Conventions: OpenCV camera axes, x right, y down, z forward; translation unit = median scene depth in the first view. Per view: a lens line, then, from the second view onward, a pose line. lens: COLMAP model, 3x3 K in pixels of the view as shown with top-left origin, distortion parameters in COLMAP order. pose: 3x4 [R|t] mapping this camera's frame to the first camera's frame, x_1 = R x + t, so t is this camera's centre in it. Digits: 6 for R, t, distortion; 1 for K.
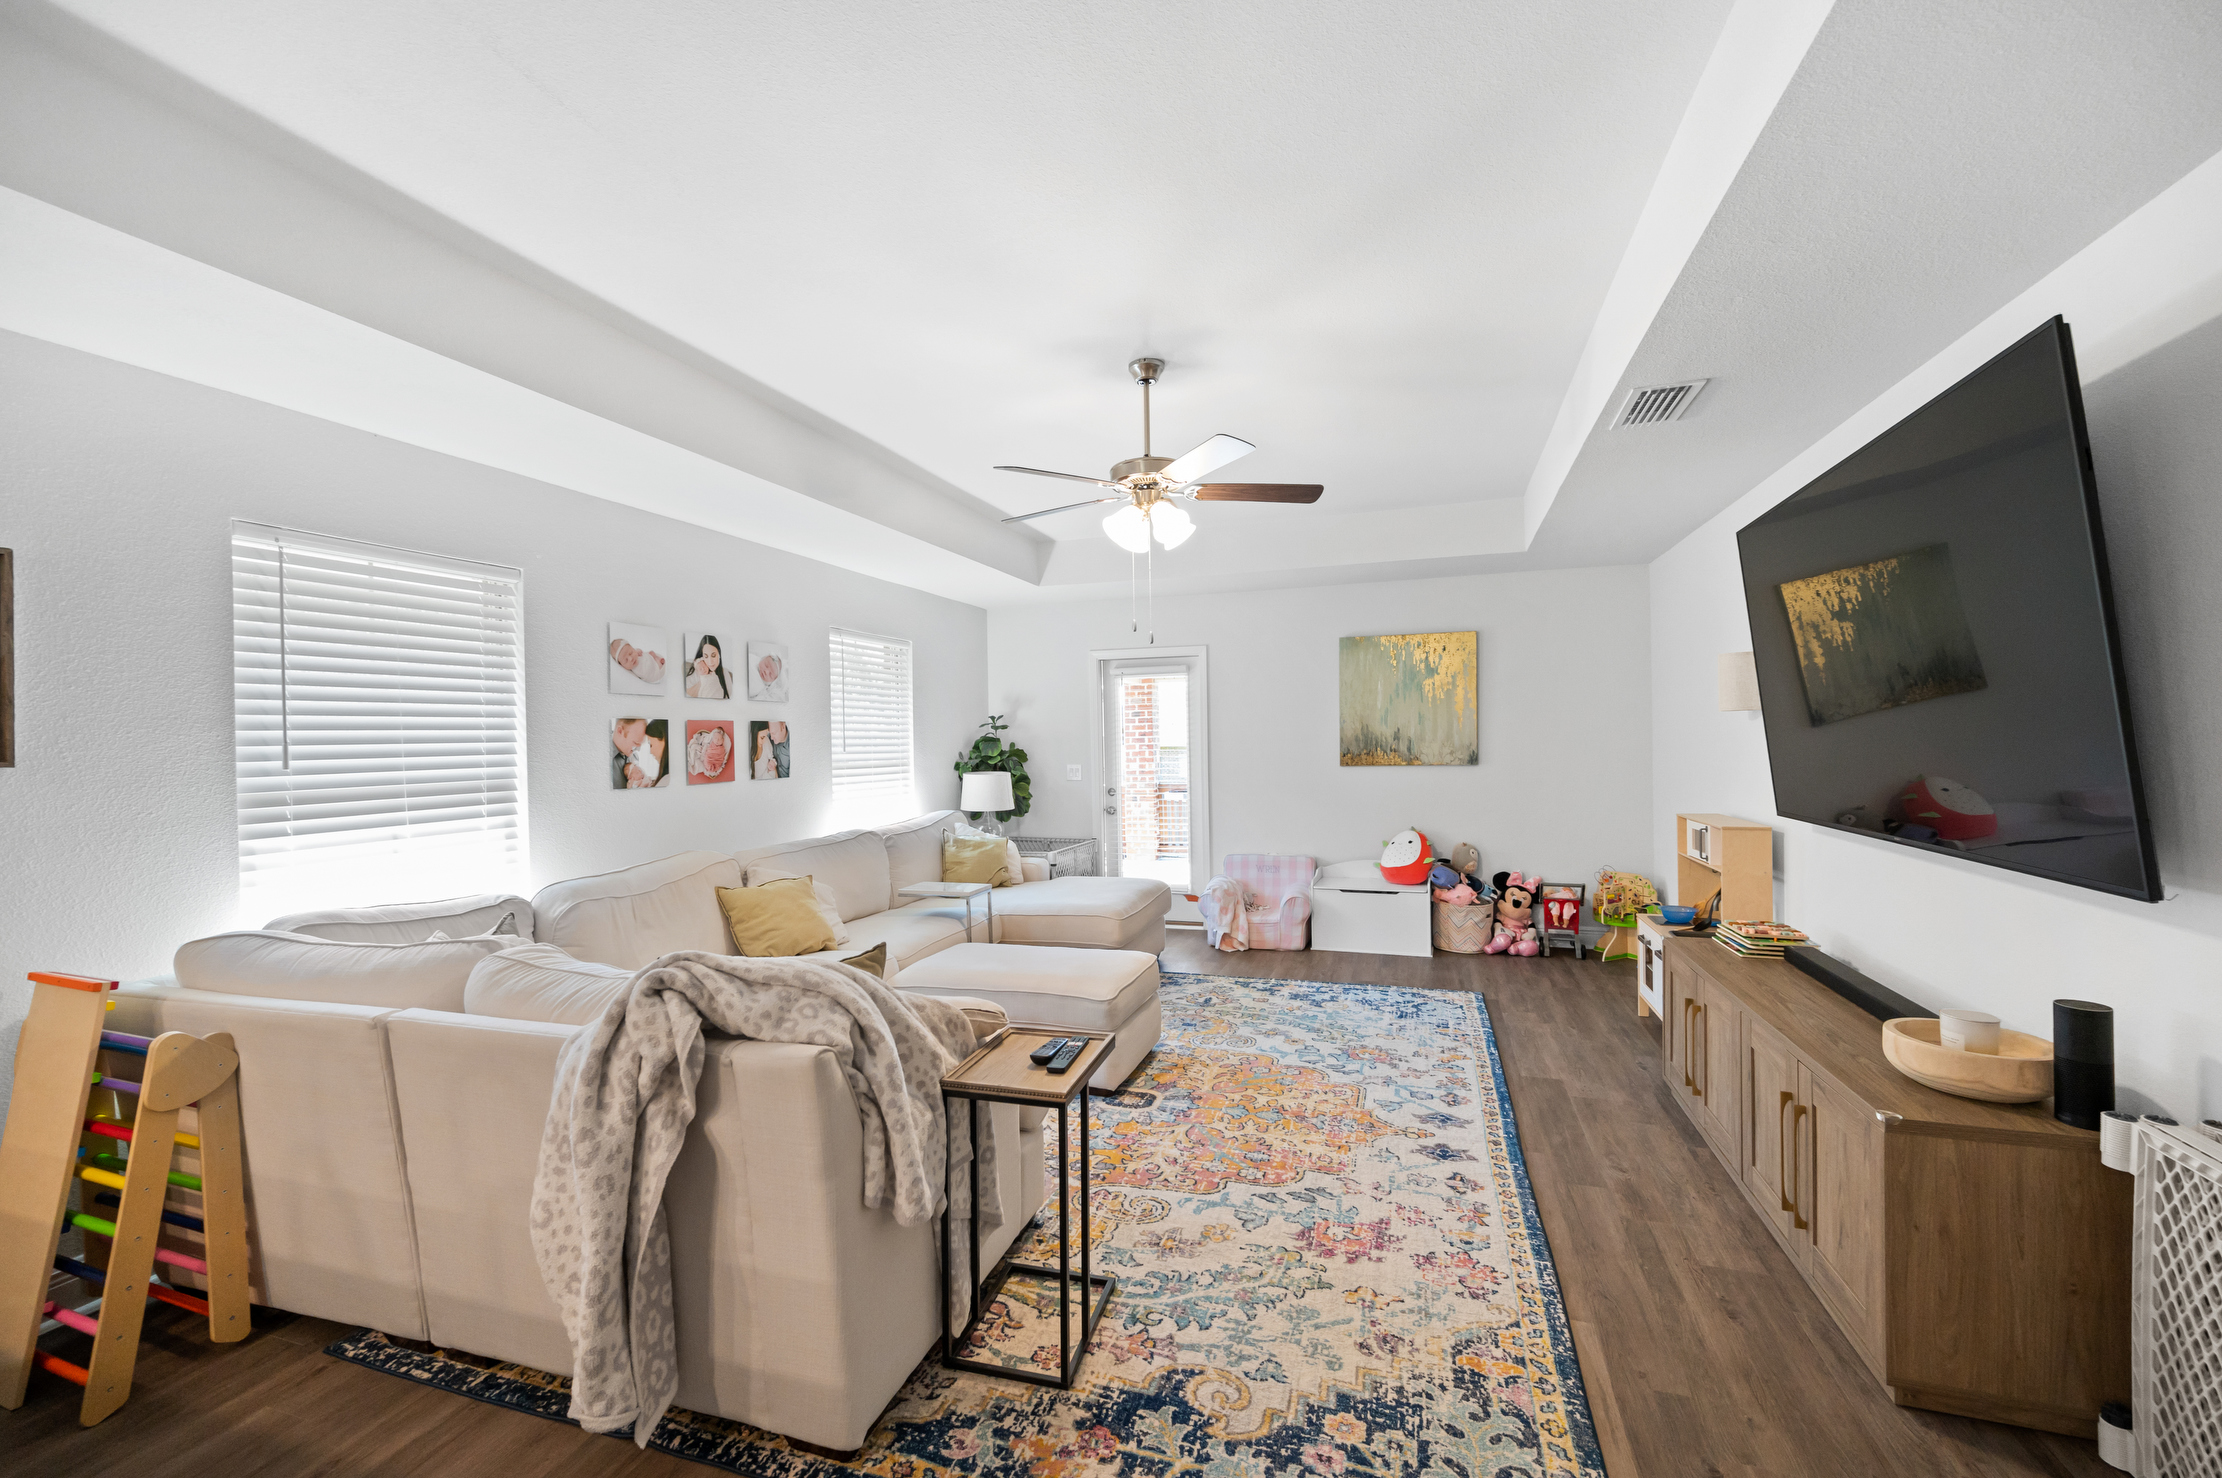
lens RADIAL K [[903.4, 0, 1091.8], [0, 903.4, 738.2], [0, 0, 1]] dist [0.002988, 0.000042]
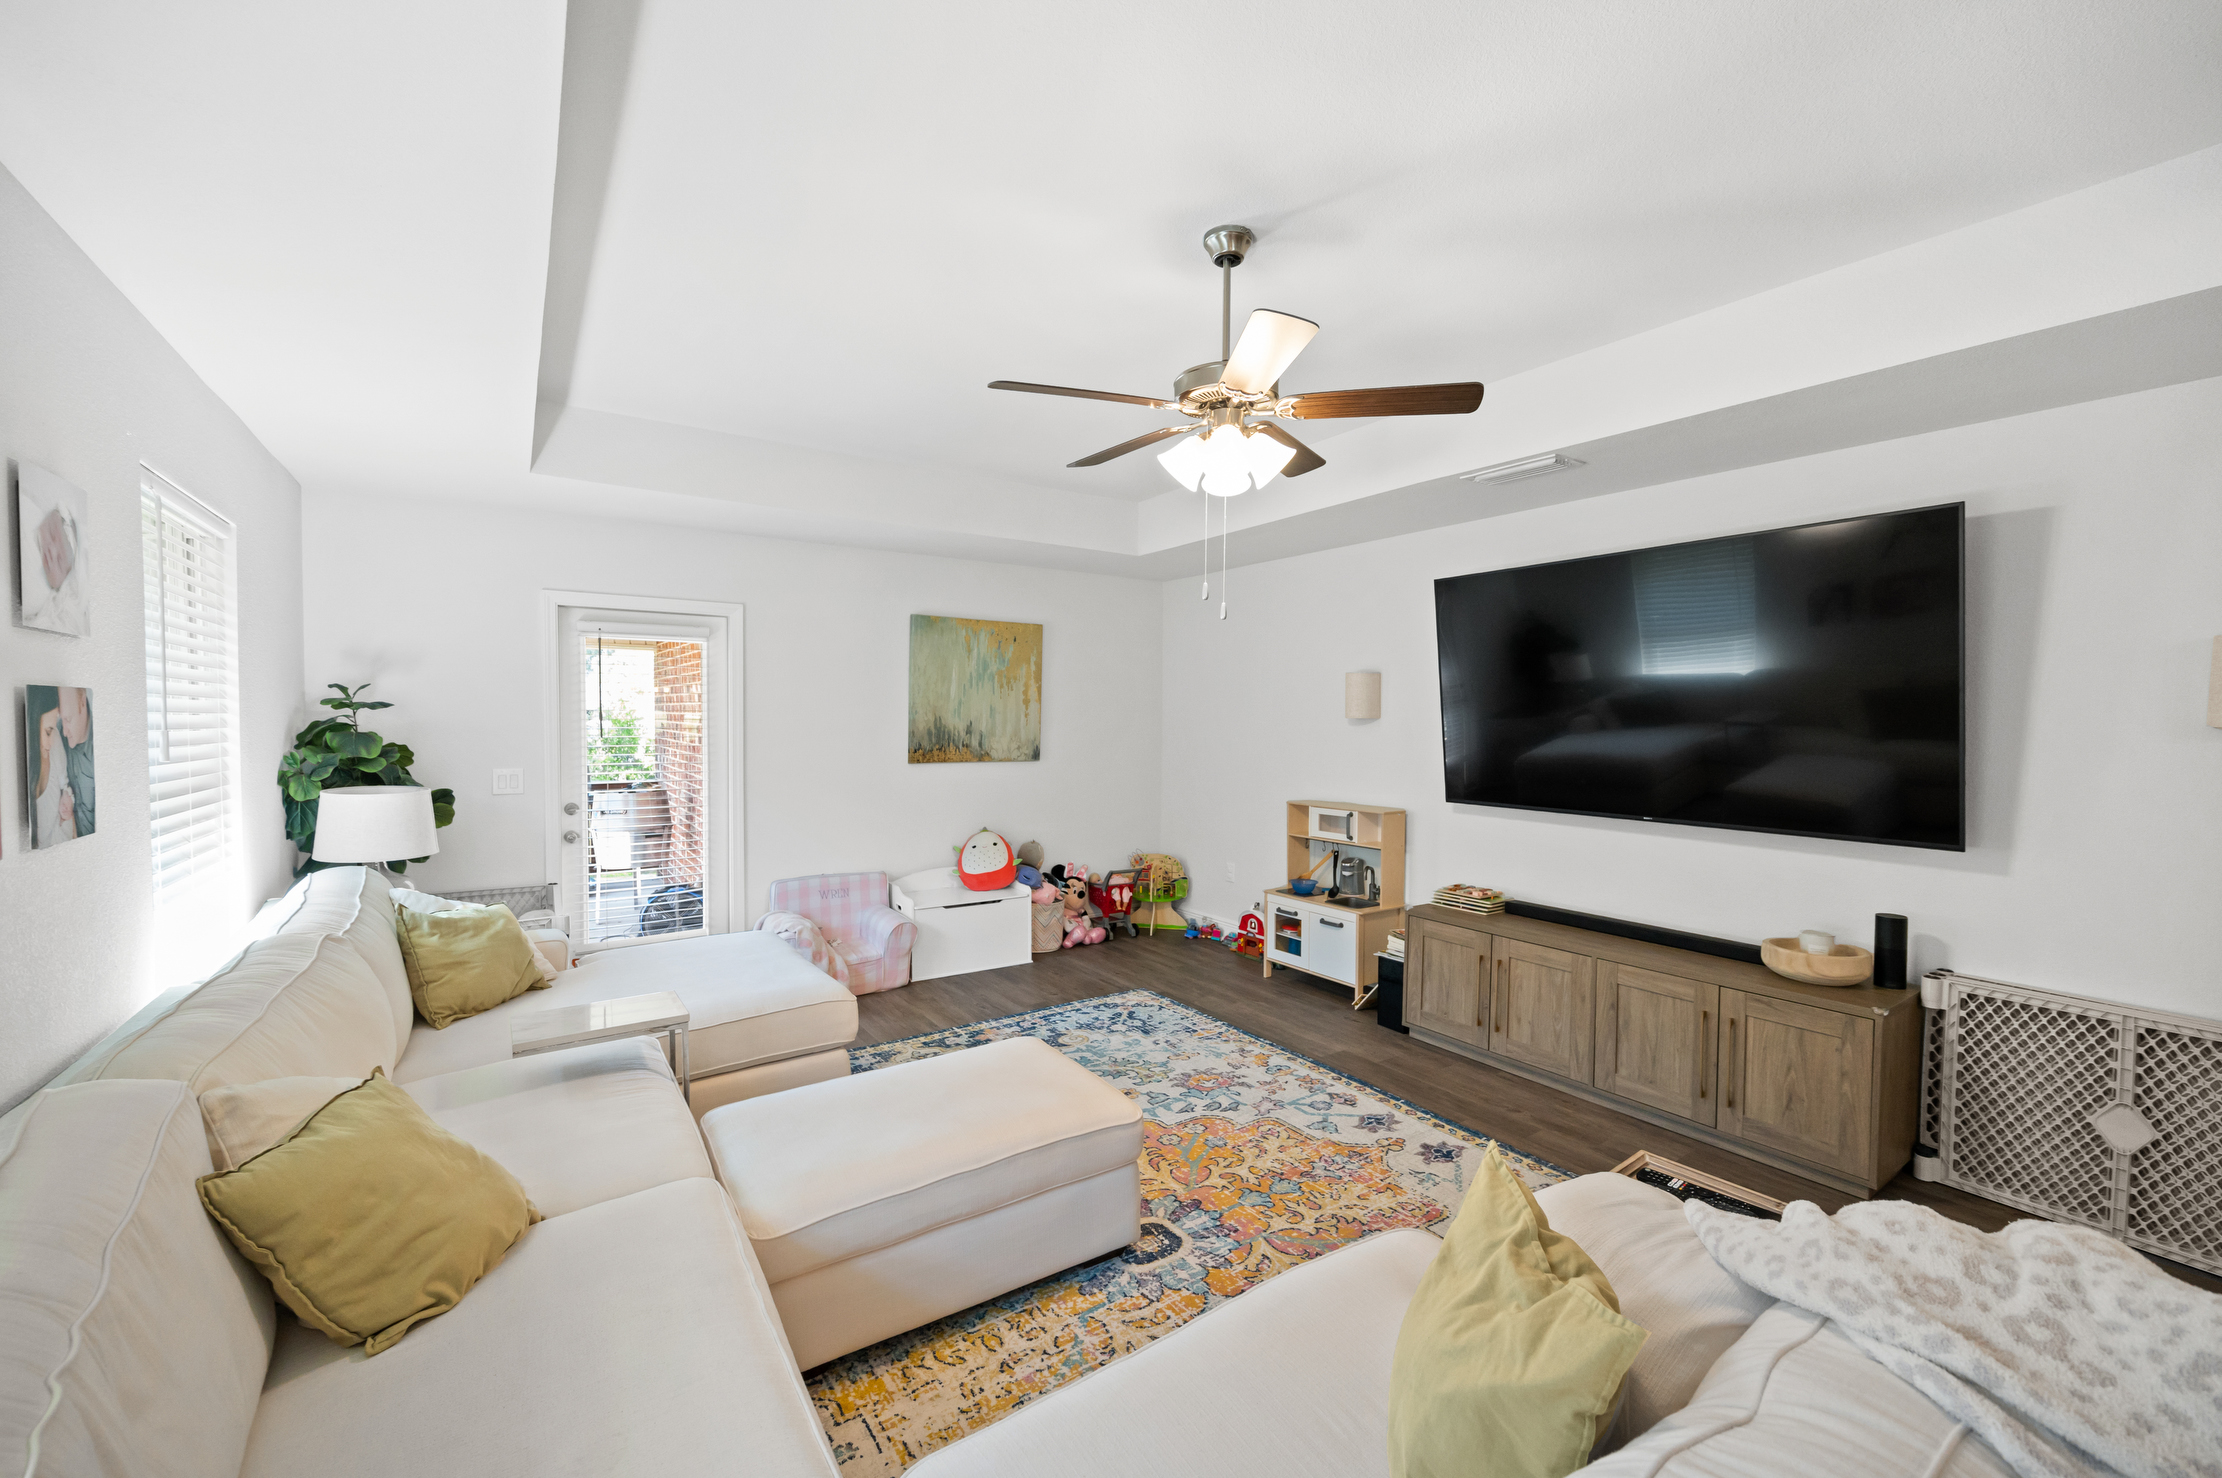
lens RADIAL K [[903.4, 0, 1114.4], [0, 903.4, 744.7], [0, 0, 1]] dist [0.002988, 0.000042]
pose [[0.589402, -0.005415, 0.807822, -0.403891], [-0.018306, 0.999631, 0.020057, -0.010717], [-0.807632, -0.026609, 0.589086, 0.436785]]
